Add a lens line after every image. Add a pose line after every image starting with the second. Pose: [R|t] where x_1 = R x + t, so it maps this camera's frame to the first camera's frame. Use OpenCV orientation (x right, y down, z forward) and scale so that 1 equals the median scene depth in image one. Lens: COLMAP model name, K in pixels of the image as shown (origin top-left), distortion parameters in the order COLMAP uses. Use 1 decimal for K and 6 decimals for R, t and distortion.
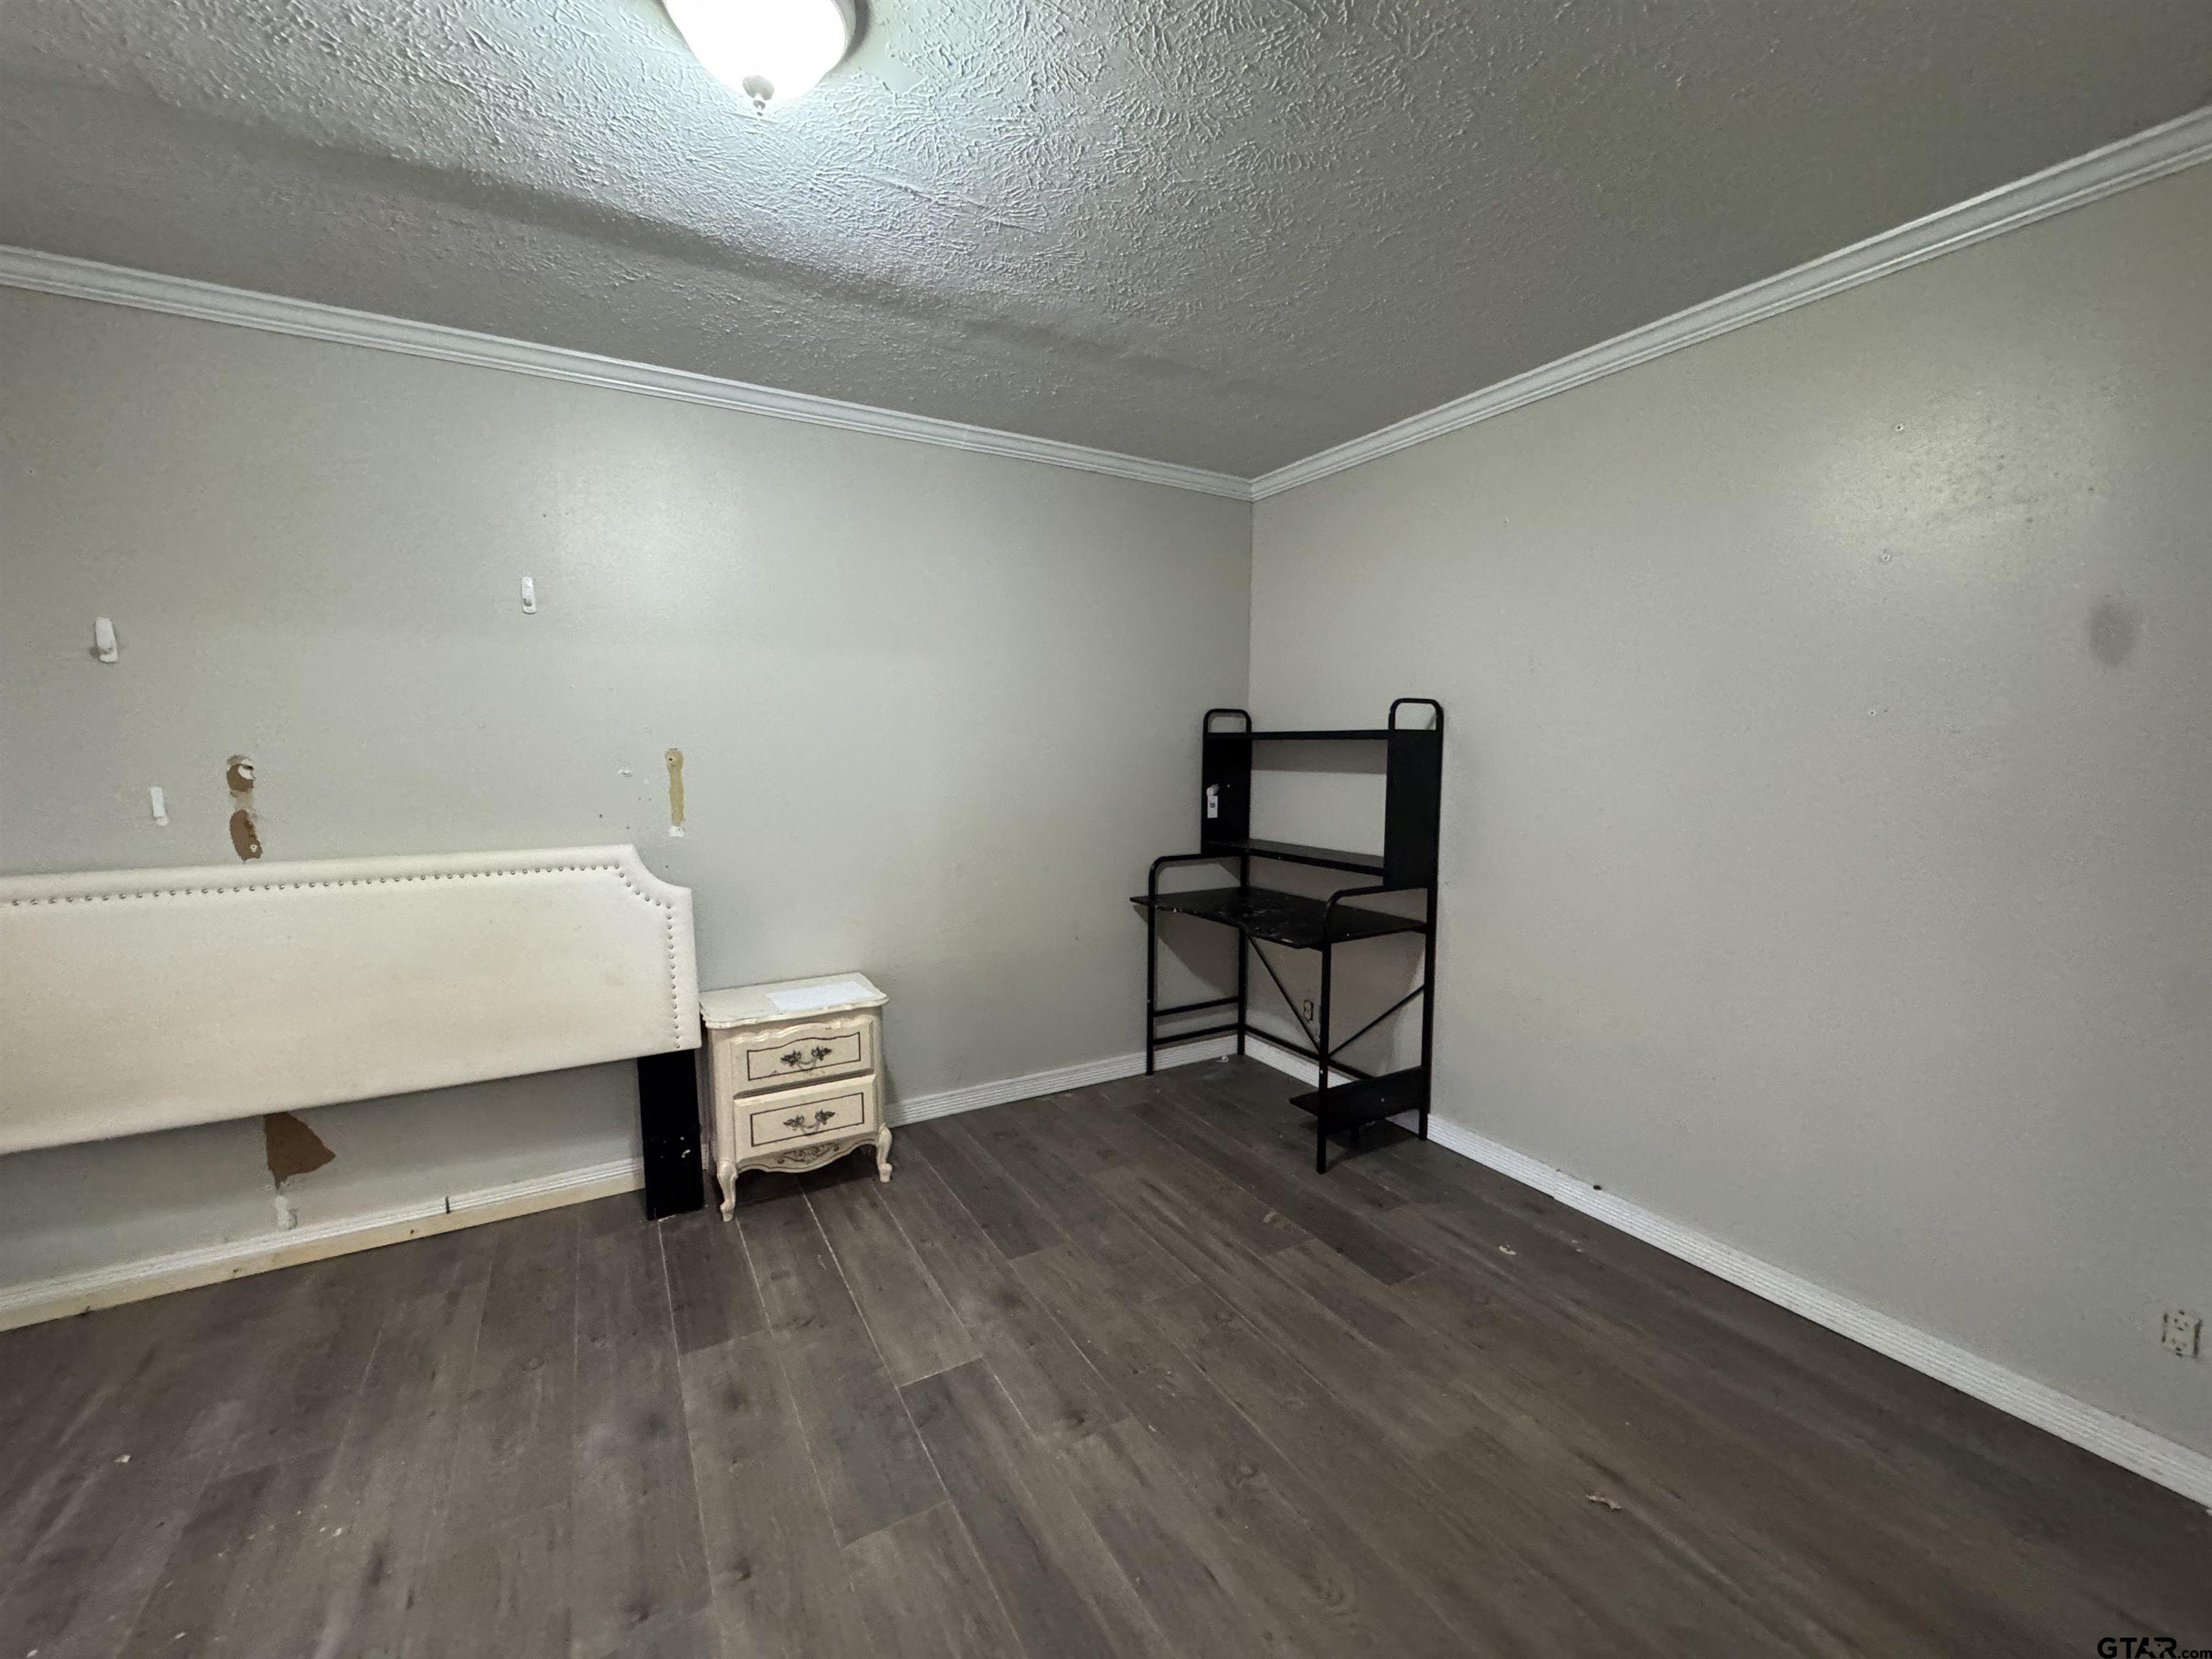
lens RADIAL K [[887.2, 0, 1105.7], [0, 887.2, 830.3], [0, 0, 1]] dist [-0.003947, 0.001021]
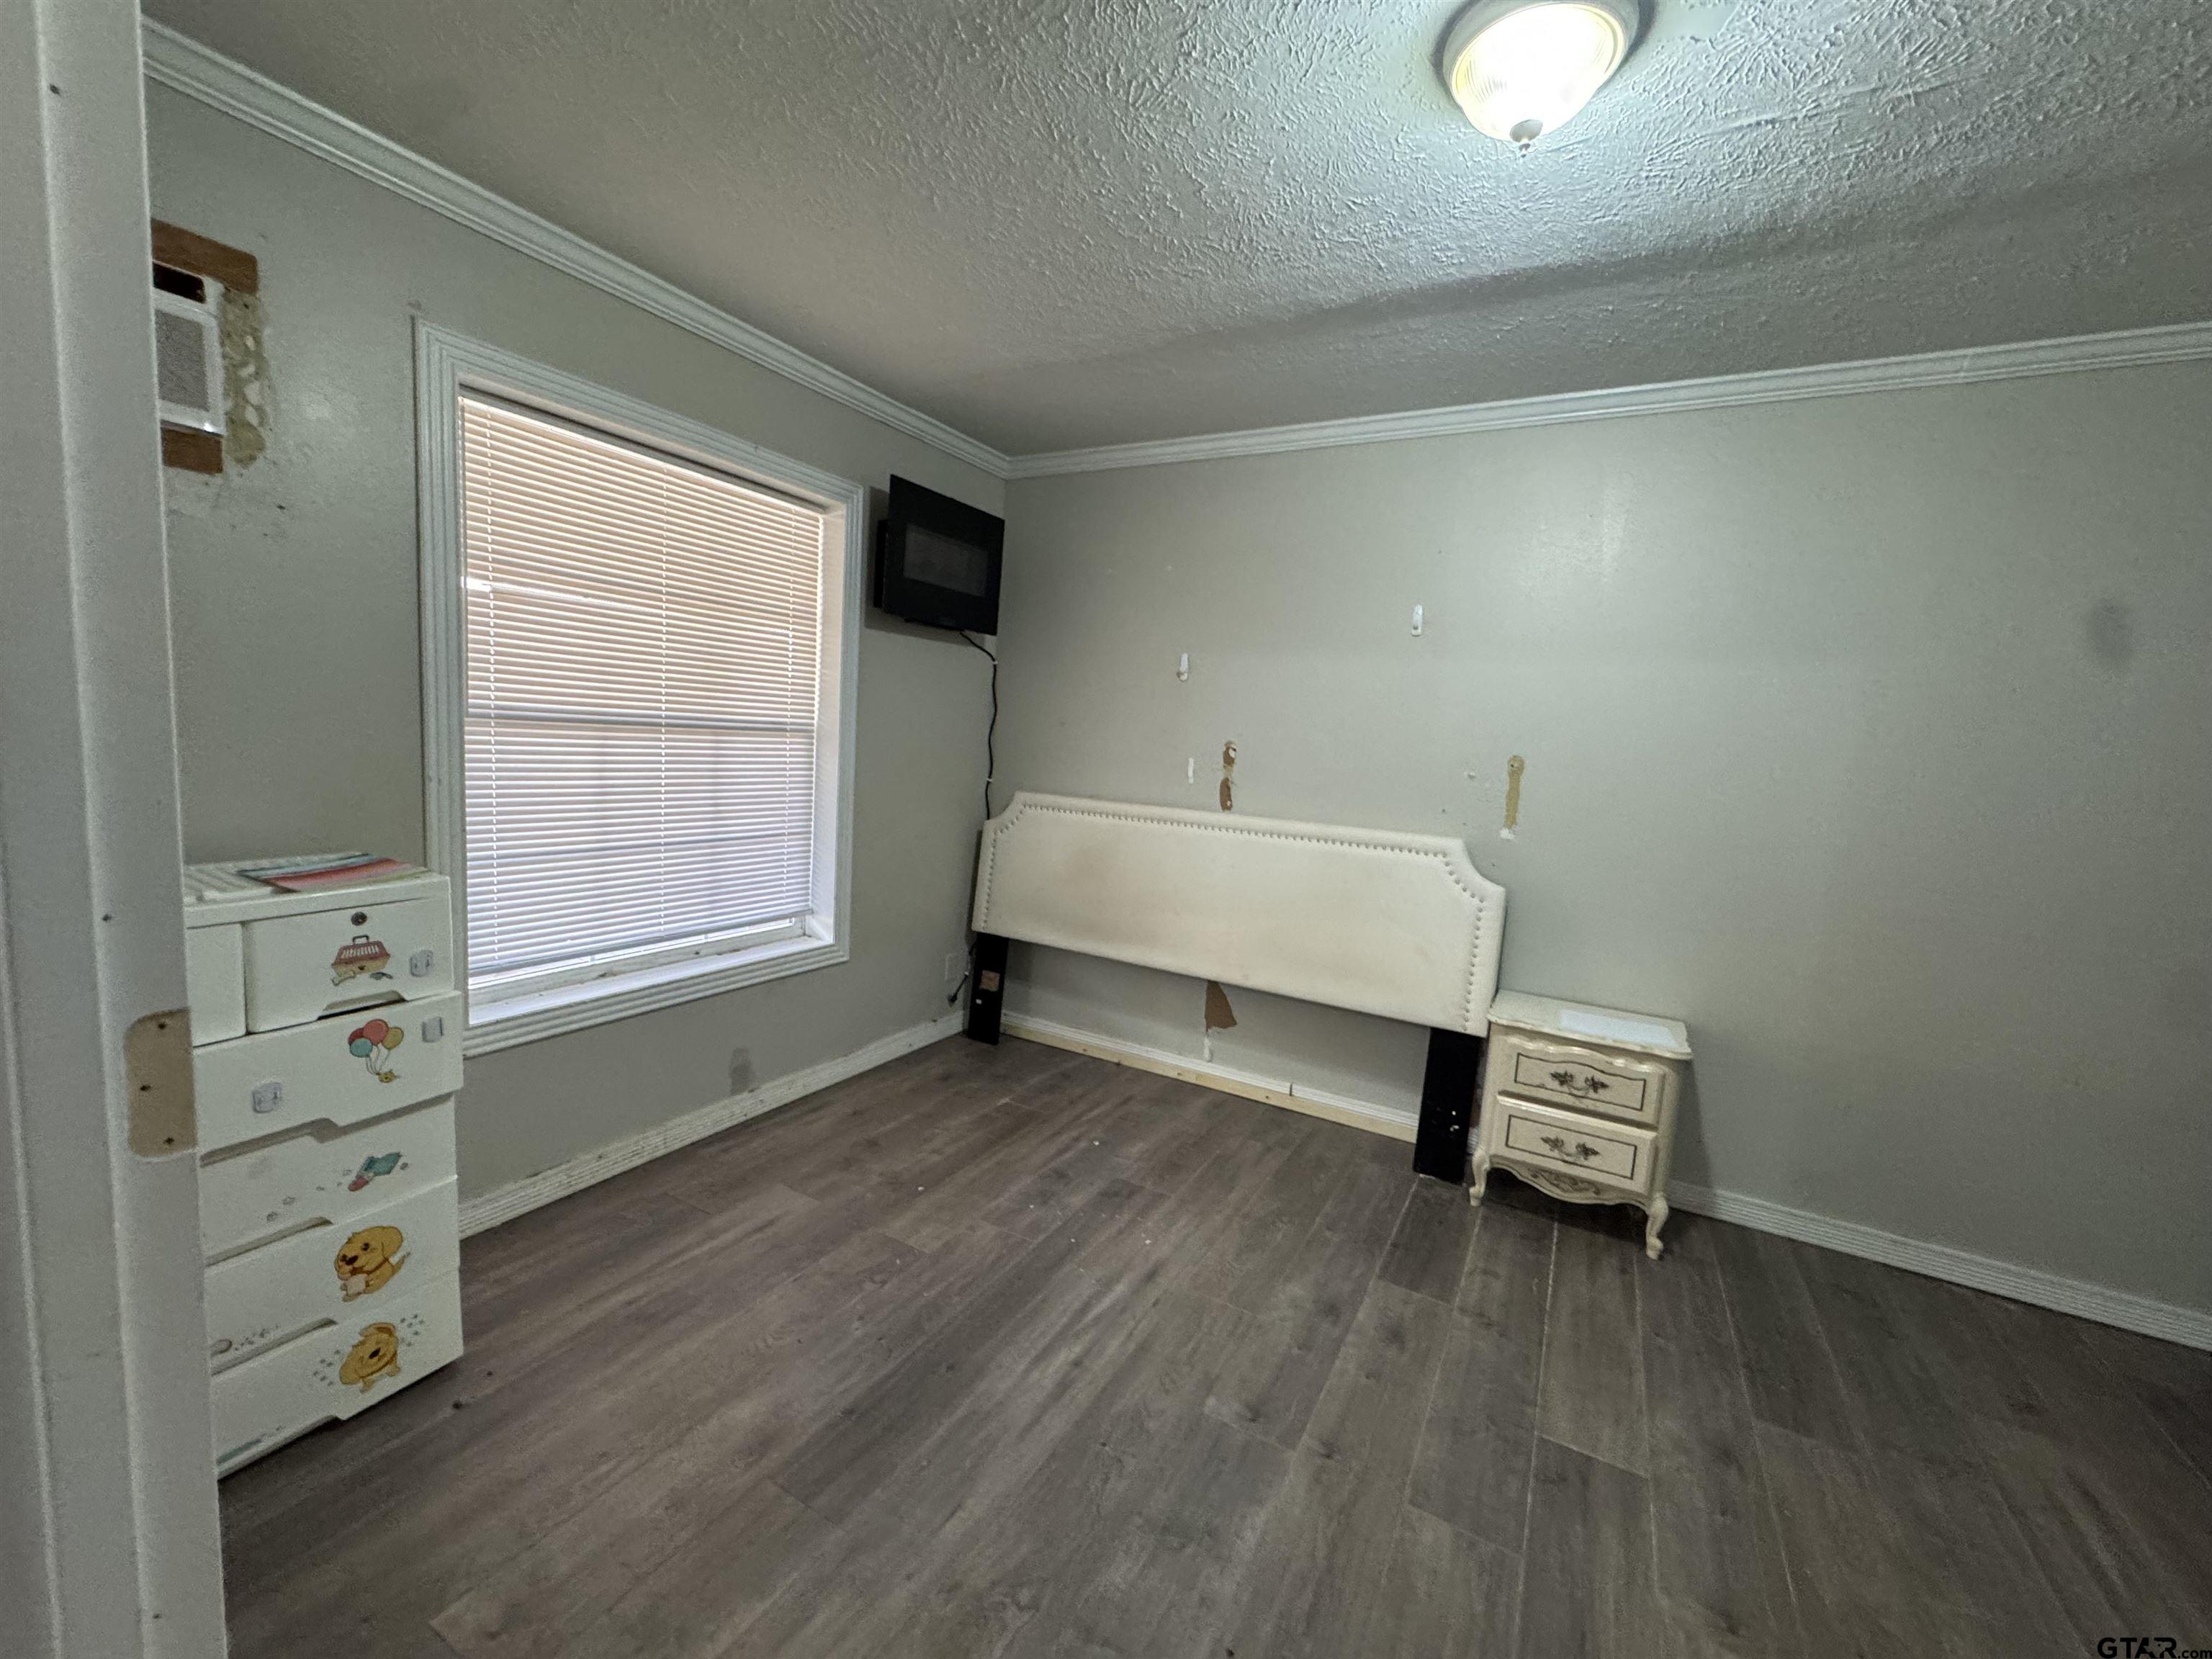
lens RADIAL K [[887.2, 0, 1102.8], [0, 887.2, 832.2], [0, 0, 1]] dist [-0.003947, 0.001021]
pose [[0.503933, 0.129294, -0.854011, 0.204611], [-0.149757, 0.986837, 0.061035, 0.008120], [0.850661, 0.097137, 0.516663, 0.047007]]
